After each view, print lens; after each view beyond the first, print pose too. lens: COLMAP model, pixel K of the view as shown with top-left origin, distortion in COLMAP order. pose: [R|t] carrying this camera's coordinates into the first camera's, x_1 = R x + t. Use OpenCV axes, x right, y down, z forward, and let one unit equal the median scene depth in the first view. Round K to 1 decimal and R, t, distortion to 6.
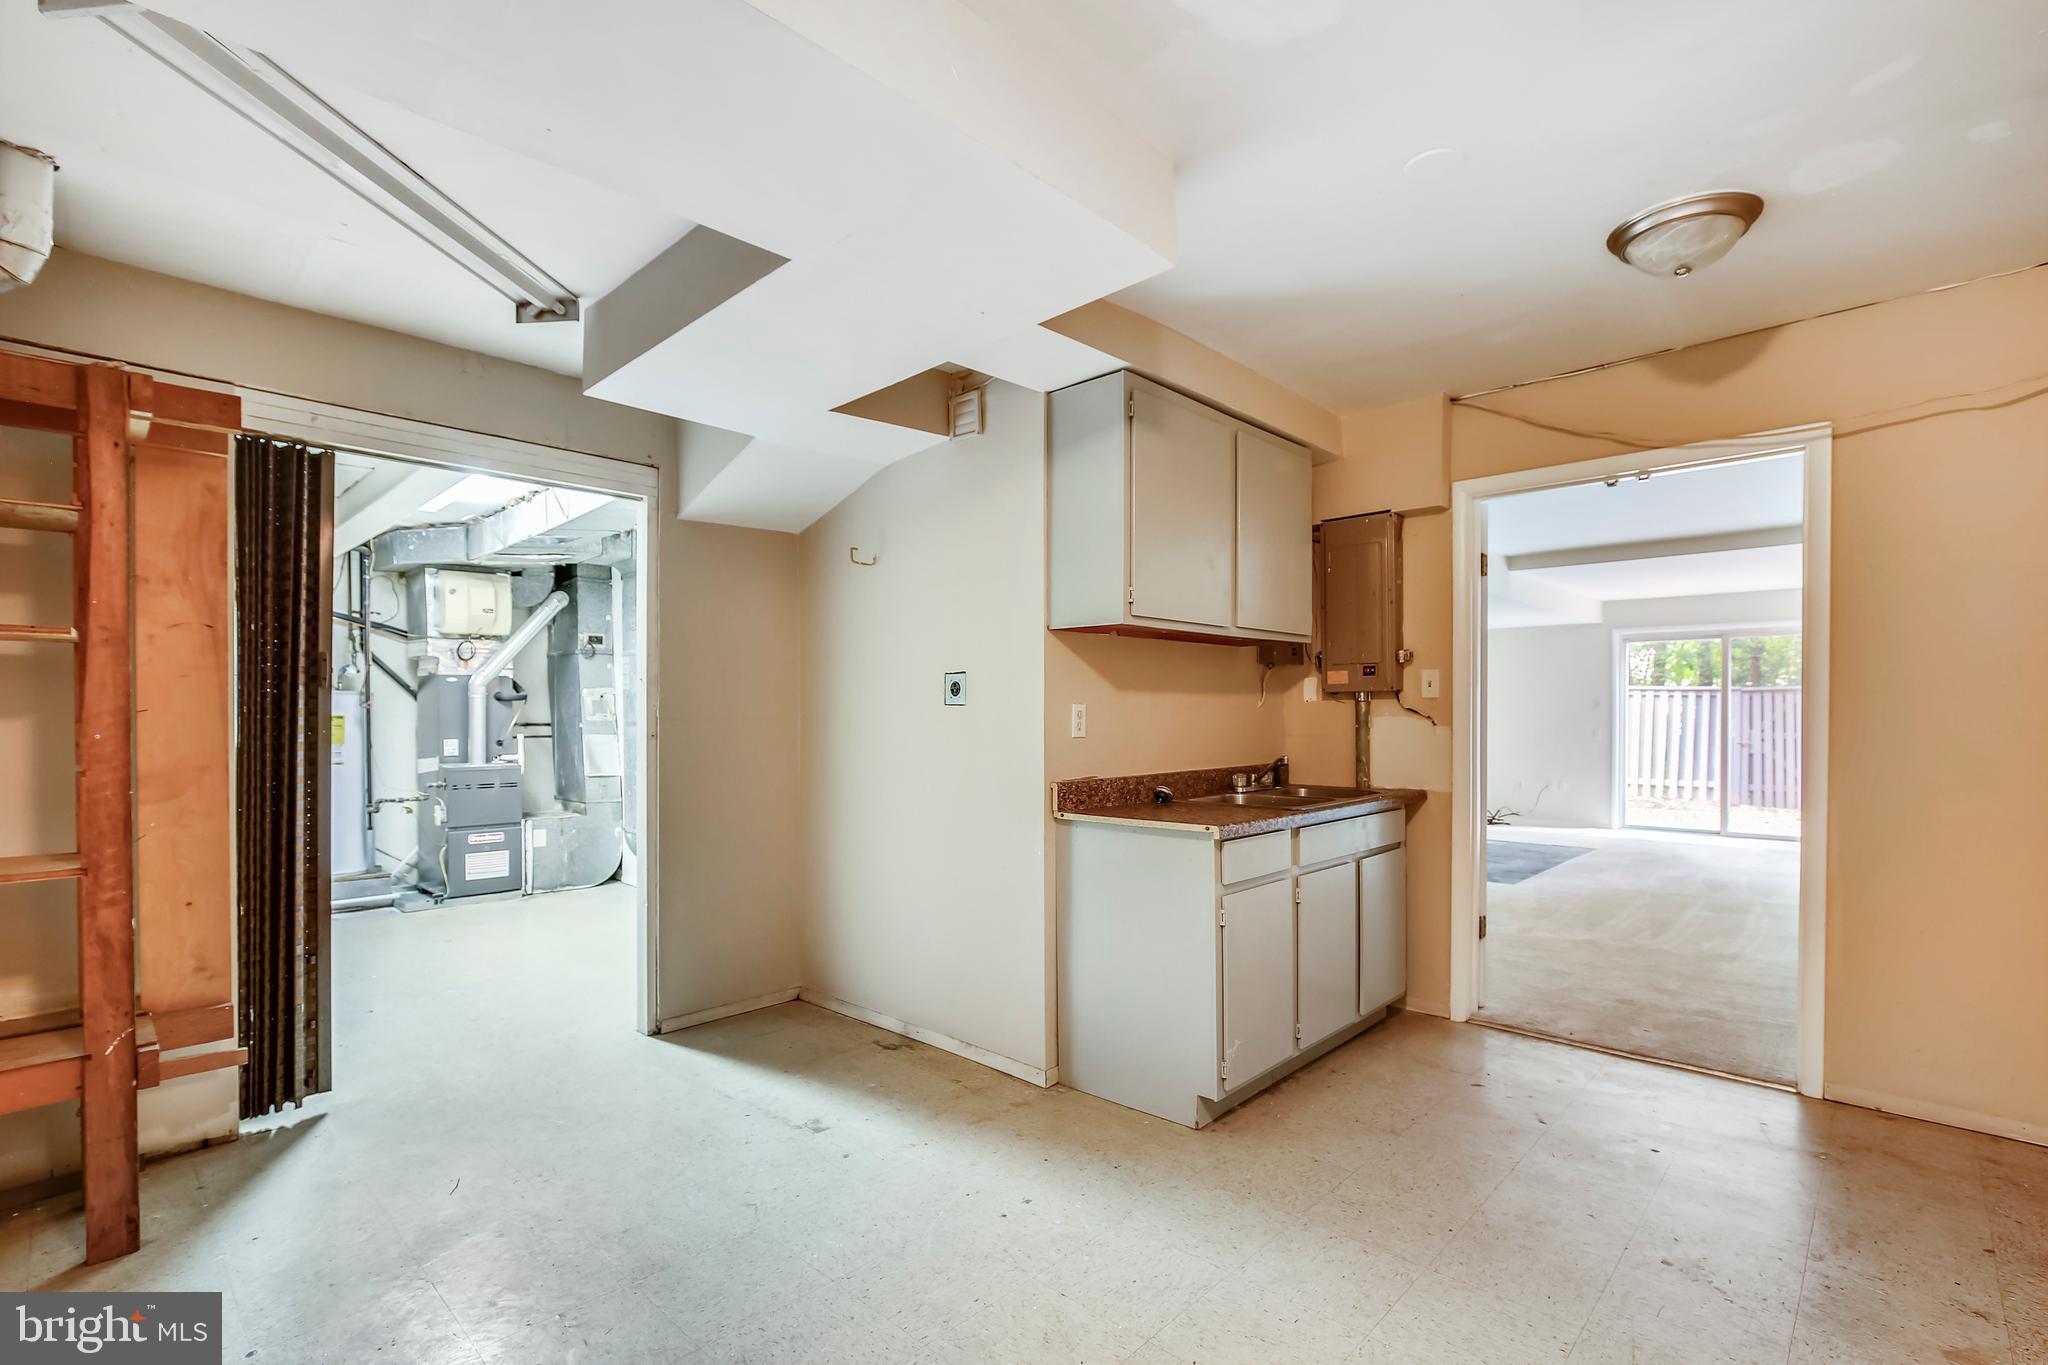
lens RADIAL K [[933.5, 0, 1033.2], [0, 933.5, 702.0], [0, 0, 1]] dist [-0.013549, 0.000244]
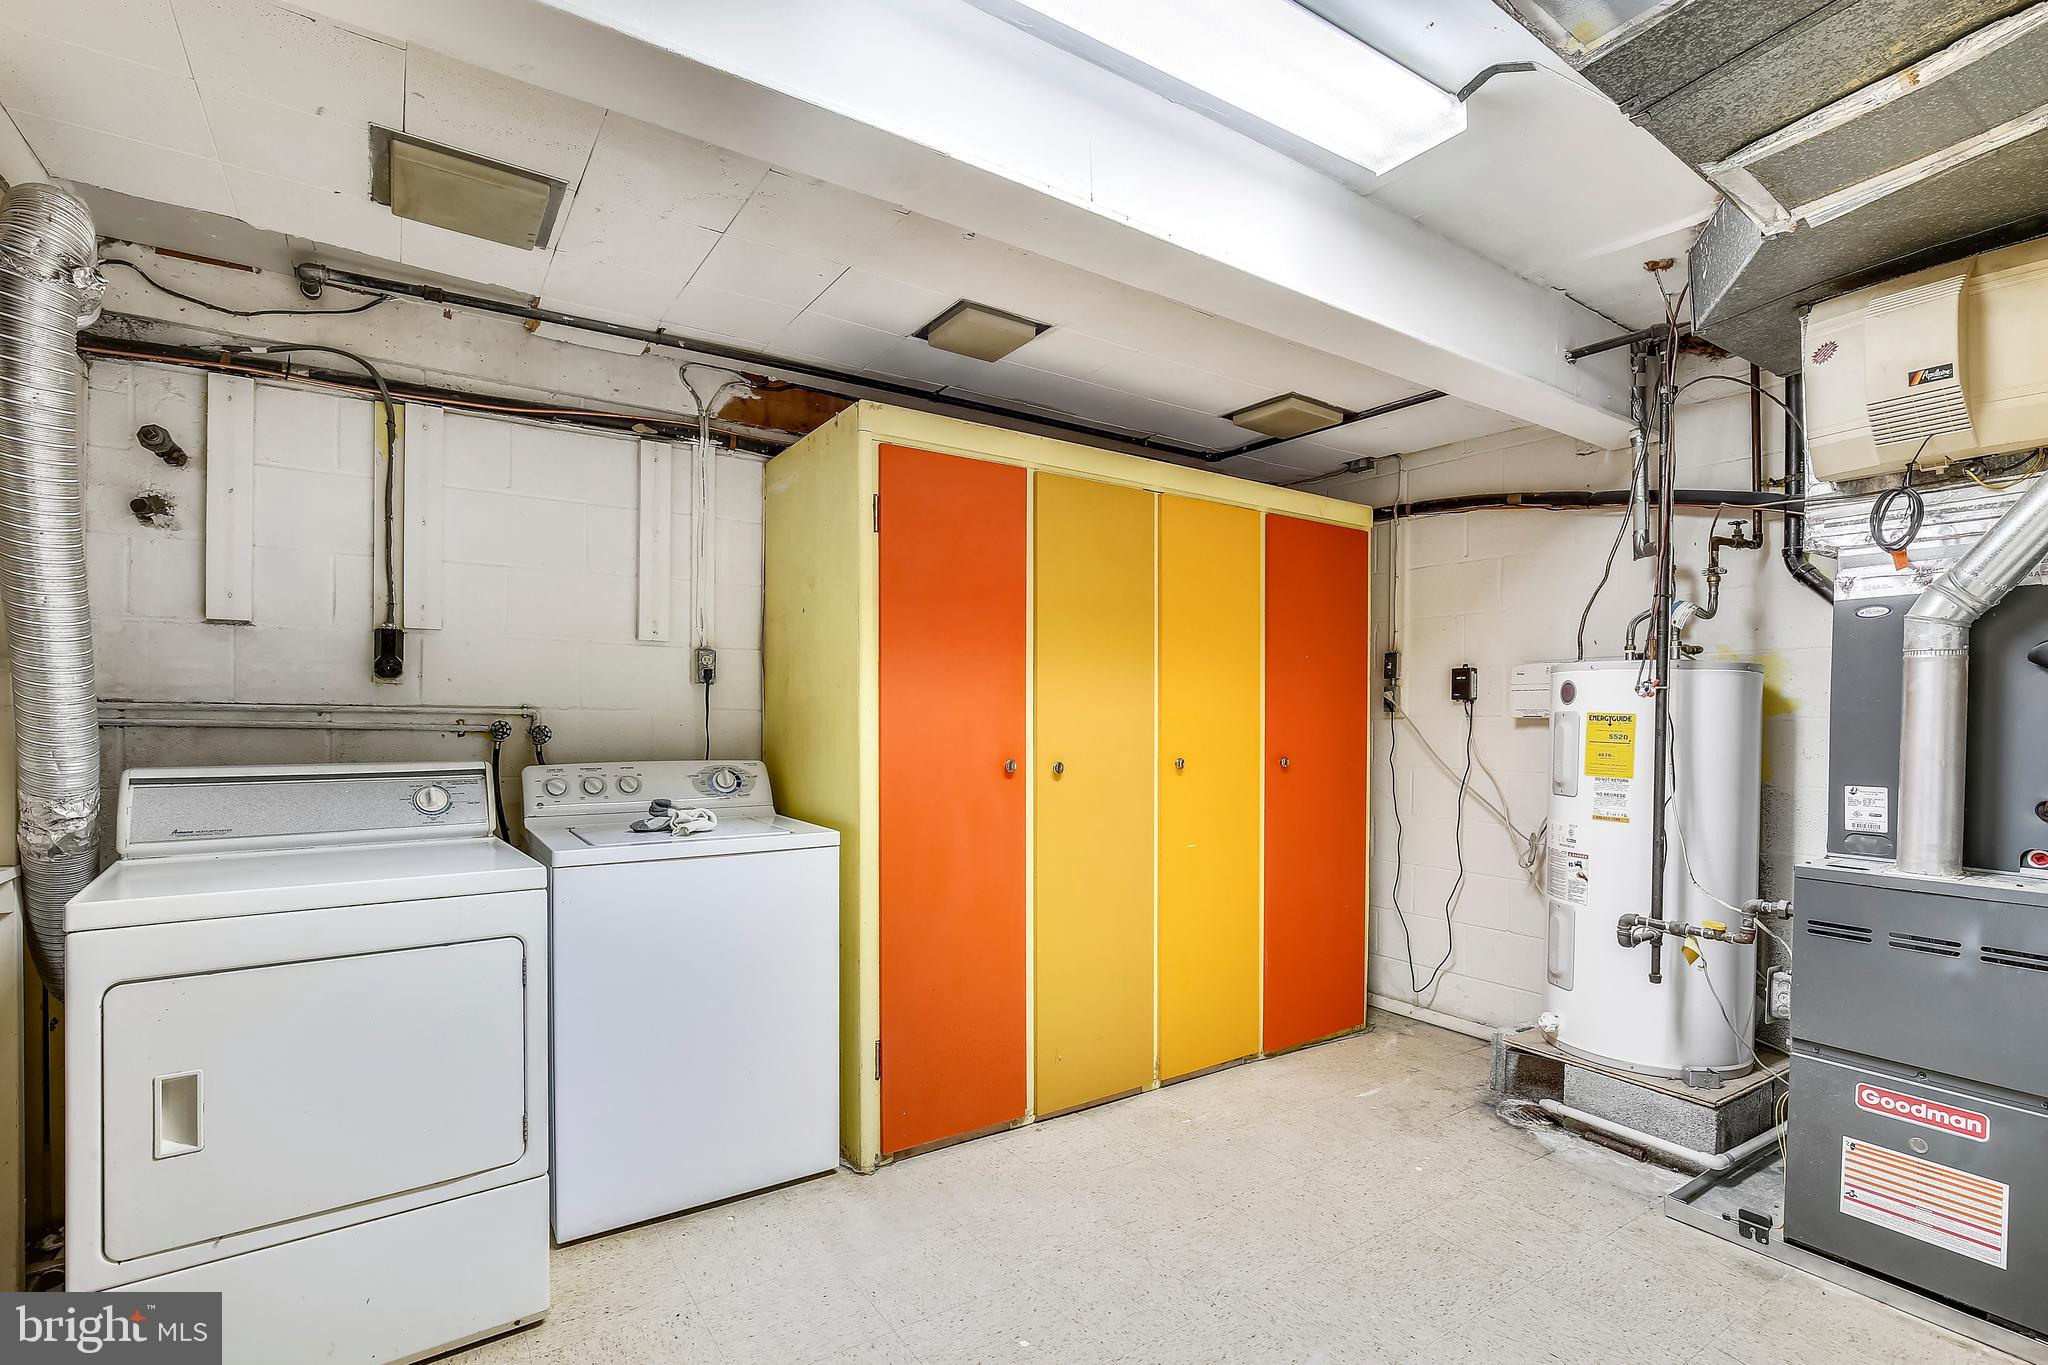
lens RADIAL K [[933.5, 0, 1033.2], [0, 933.5, 702.0], [0, 0, 1]] dist [-0.013549, 0.000244]
pose [[-0.207232, 0.002876, -0.978288, -0.176697], [0.003768, 0.999991, 0.002142, 0.006037], [0.978285, -0.003243, -0.207241, 0.599891]]
